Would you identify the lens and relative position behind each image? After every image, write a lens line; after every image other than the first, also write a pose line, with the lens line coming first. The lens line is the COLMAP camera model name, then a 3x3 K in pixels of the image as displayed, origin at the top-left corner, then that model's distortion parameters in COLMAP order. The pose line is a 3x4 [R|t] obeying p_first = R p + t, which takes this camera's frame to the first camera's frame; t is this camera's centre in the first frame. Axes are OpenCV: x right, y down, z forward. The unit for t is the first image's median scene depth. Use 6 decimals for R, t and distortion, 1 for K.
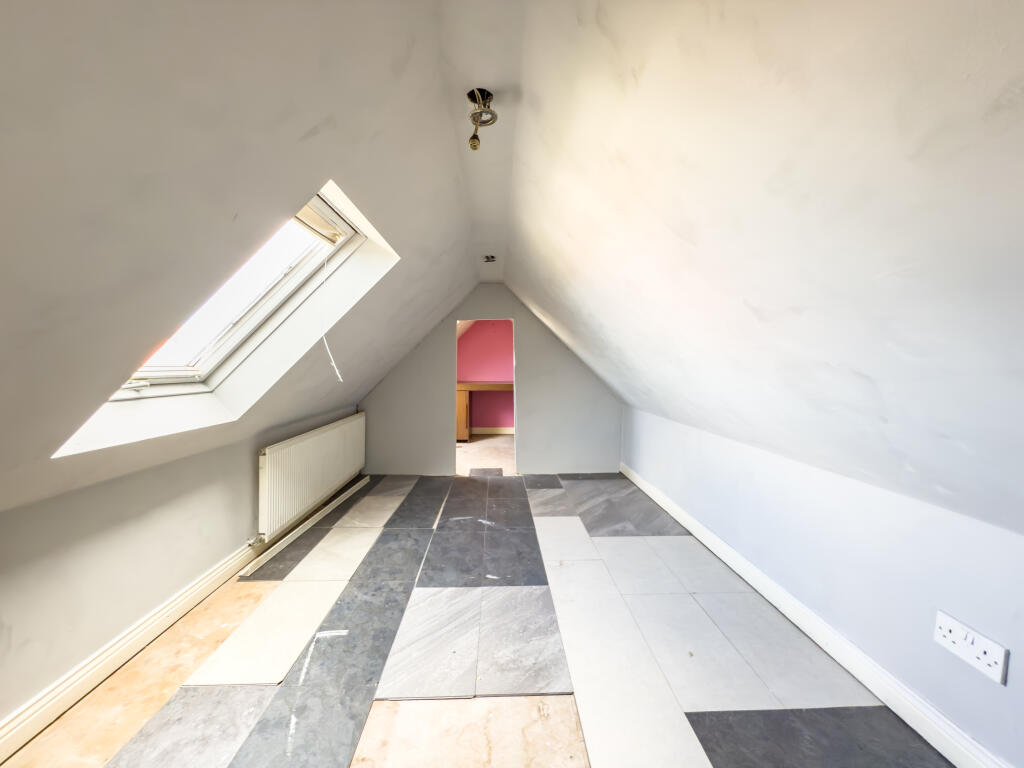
lens RADIAL K [[422.1, 0, 520.3], [0, 422.1, 383.8], [0, 0, 1]] dist [-0.001487, -0.000052]
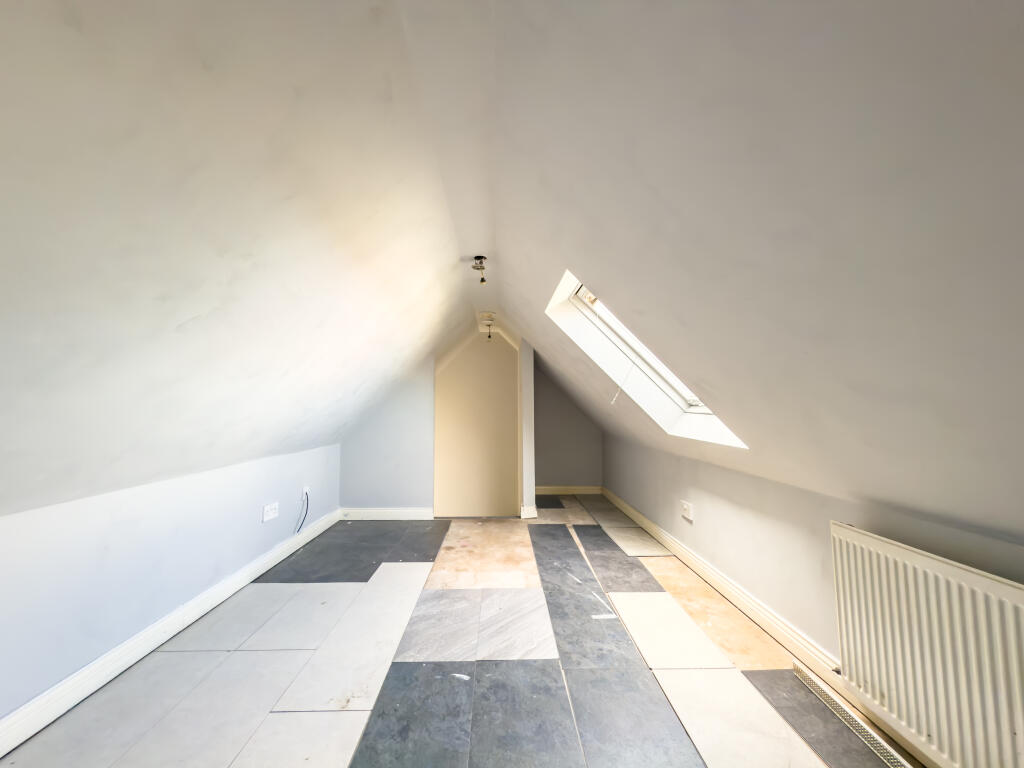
lens RADIAL K [[422.1, 0, 520.3], [0, 422.1, 383.8], [0, 0, 1]] dist [-0.001487, -0.000052]
pose [[-0.999983, -0.002869, 0.005047, -0.194874], [-0.002882, 0.999993, -0.002509, -0.050301], [-0.005040, -0.002524, -0.999984, 1.974965]]
